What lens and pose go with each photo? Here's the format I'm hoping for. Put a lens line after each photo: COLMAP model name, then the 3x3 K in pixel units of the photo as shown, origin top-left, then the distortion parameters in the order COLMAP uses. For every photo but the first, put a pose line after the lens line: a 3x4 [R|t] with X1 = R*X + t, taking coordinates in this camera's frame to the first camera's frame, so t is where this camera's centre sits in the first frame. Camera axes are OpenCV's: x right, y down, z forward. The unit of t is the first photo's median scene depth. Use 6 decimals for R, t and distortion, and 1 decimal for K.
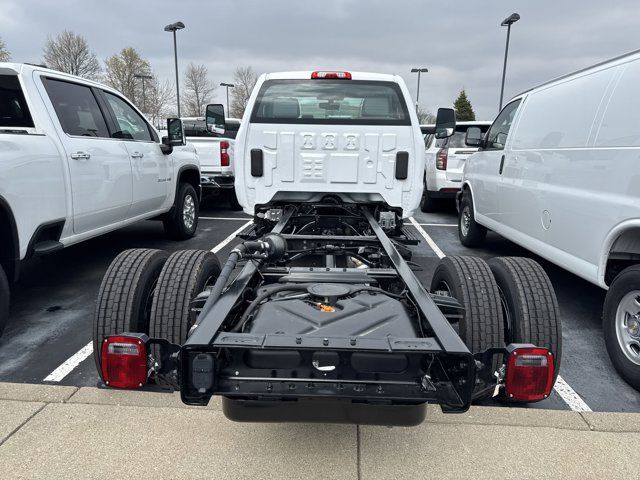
lens RADIAL K [[442.4, 0, 320.0], [0, 442.4, 240.0], [0, 0, 1]] dist [0.045942, -0.070352]
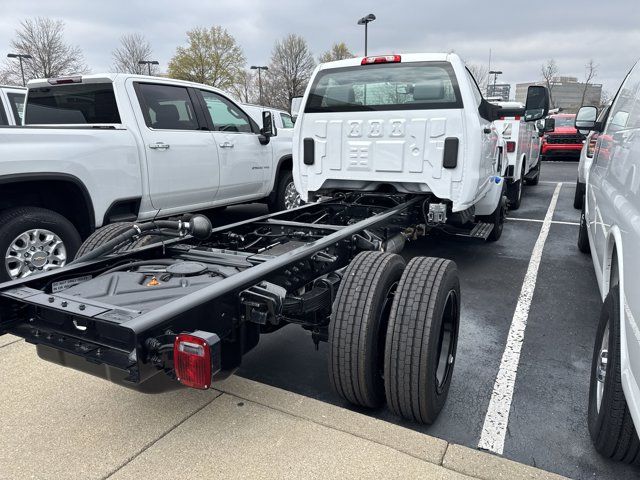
lens RADIAL K [[442.4, 0, 320.0], [0, 442.4, 240.0], [0, 0, 1]] dist [0.045942, -0.070352]
pose [[0.909934, 0.076403, -0.407656, 0.324376], [-0.066294, 0.997042, 0.038890, -0.008438], [0.409421, -0.008362, 0.912307, 0.060169]]
